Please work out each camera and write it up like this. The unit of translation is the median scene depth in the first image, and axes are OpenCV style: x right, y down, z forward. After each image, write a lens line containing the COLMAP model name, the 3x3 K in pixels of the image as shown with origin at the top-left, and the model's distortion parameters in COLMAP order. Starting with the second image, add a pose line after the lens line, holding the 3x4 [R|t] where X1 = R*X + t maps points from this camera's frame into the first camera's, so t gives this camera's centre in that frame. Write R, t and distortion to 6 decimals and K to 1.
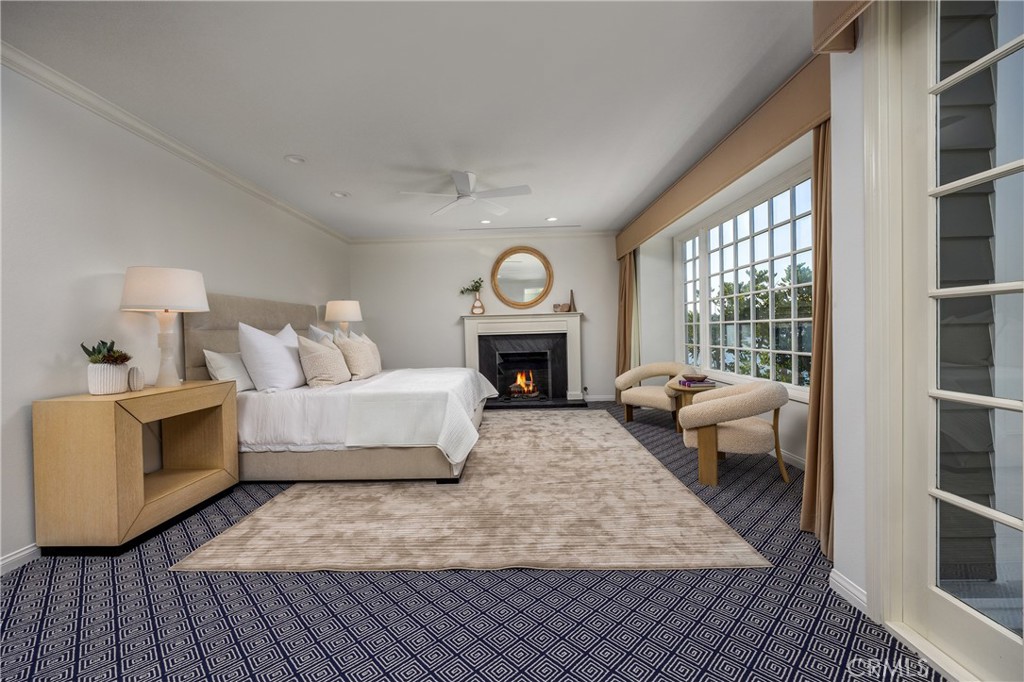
lens RADIAL K [[417.1, 0, 512.0], [0, 417.1, 341.0], [0, 0, 1]] dist [0.000483, -0.000102]
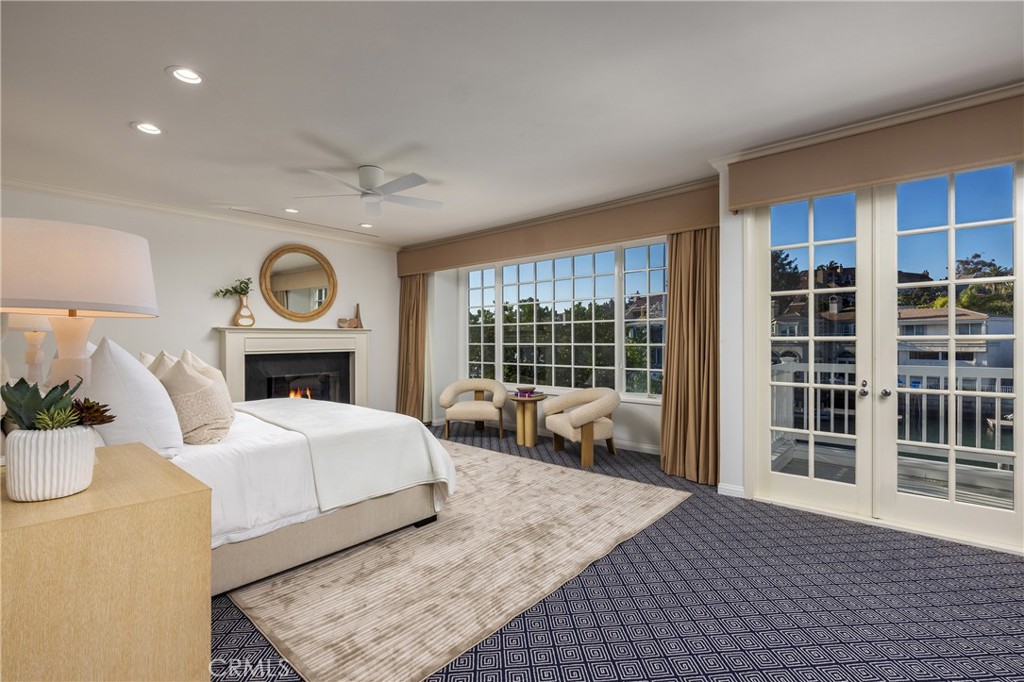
lens RADIAL K [[458.8, 0, 512.0], [0, 458.8, 341.0], [0, 0, 1]] dist [0.001473, 0.000014]
pose [[0.636911, 0.020017, 0.770678, -0.539375], [0.007813, 0.999444, -0.032415, -0.010083], [-0.770898, 0.026667, 0.636400, 0.151508]]
